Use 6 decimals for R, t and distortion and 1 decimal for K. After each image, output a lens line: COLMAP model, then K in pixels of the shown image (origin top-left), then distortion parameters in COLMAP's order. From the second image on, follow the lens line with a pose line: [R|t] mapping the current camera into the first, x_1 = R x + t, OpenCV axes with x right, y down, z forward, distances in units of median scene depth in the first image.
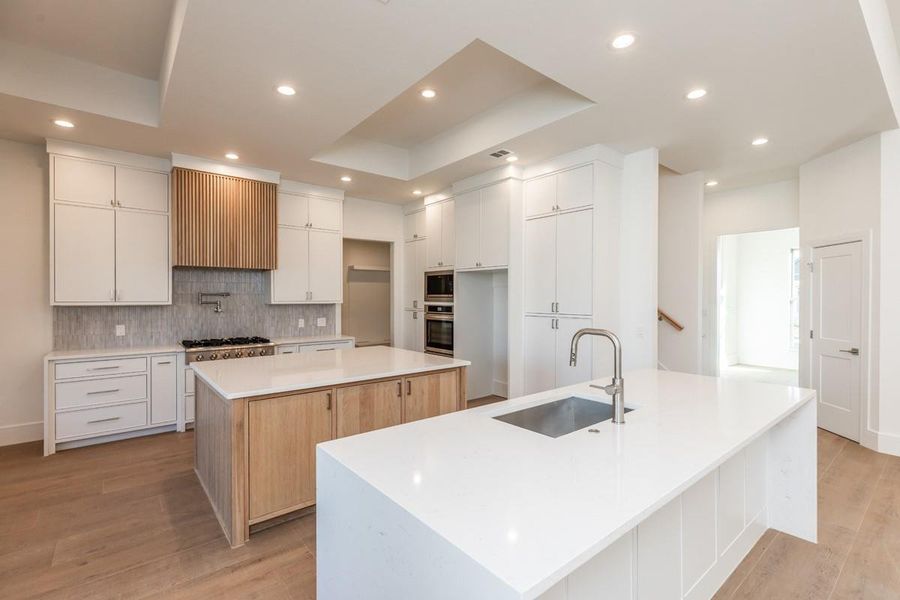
lens RADIAL K [[412.4, 0, 465.6], [0, 412.4, 300.5], [0, 0, 1]] dist [0.006679, -0.001351]
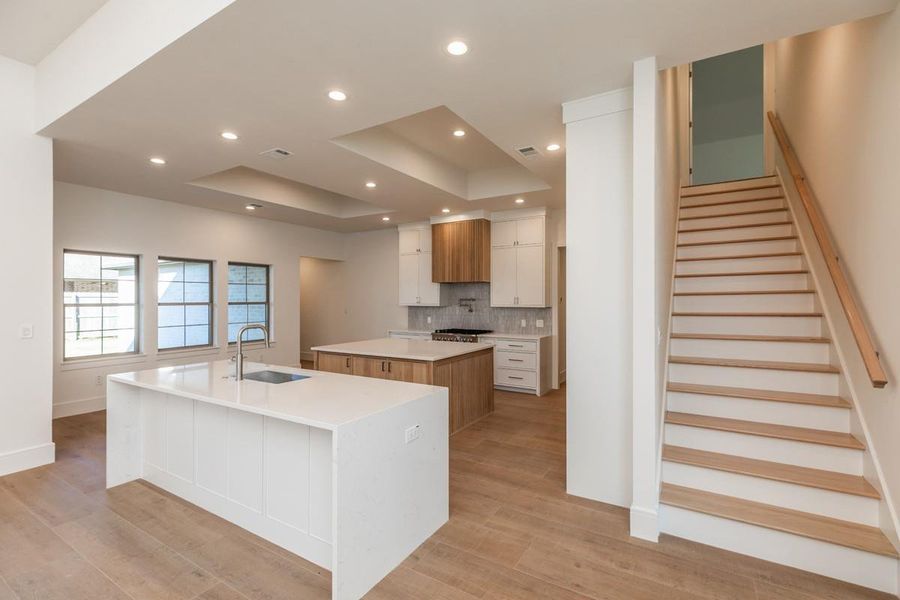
lens RADIAL K [[412.4, 0, 447.0], [0, 412.4, 298.5], [0, 0, 1]] dist [0.006679, -0.001351]
pose [[0.309949, -0.000775, -0.950753, 0.888576], [-0.006646, 0.999973, -0.002982, -0.015606], [0.950730, 0.007243, 0.309936, 0.519739]]
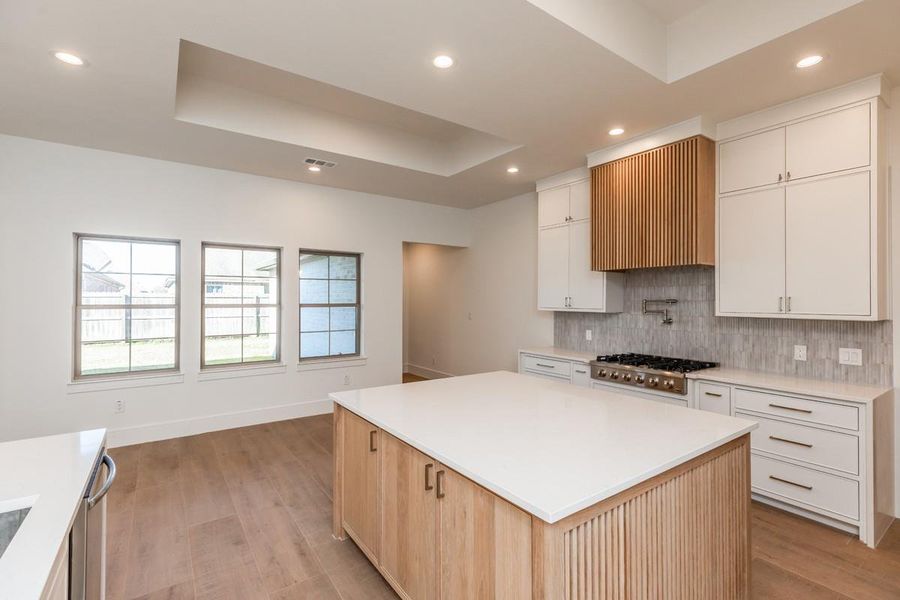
lens RADIAL K [[412.4, 0, 447.8], [0, 412.4, 295.9], [0, 0, 1]] dist [0.006679, -0.001351]
pose [[-0.092970, -0.010306, -0.995616, 0.267002], [-0.009894, 0.999907, -0.009427, -0.015577], [0.995620, 0.008974, -0.093063, 0.736284]]
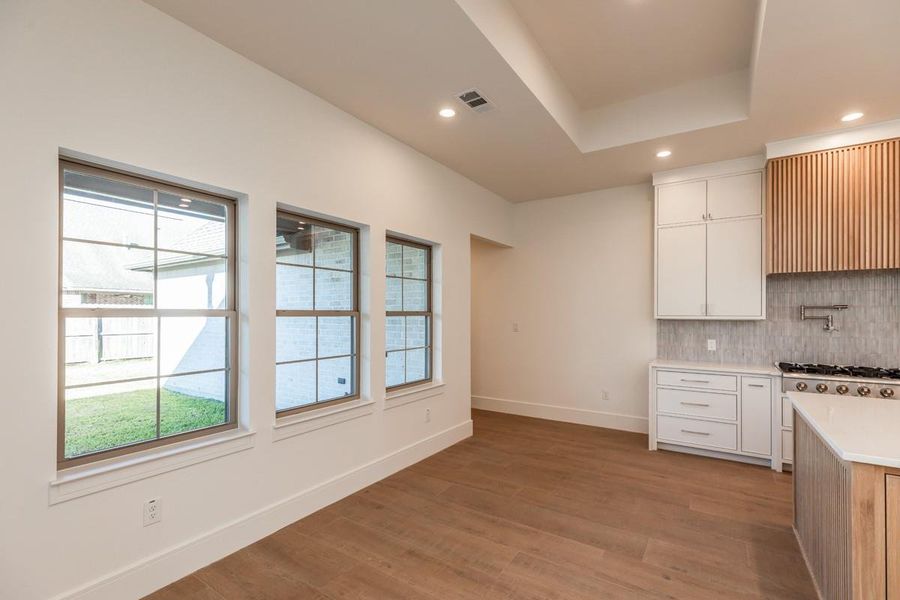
lens RADIAL K [[412.4, 0, 434.5], [0, 412.4, 312.6], [0, 0, 1]] dist [0.006679, -0.001351]
pose [[0.264718, -0.004554, -0.964315, -0.056551], [-0.008306, 0.999941, -0.007002, 0.007540], [0.964290, 0.009863, 0.264664, 0.100356]]
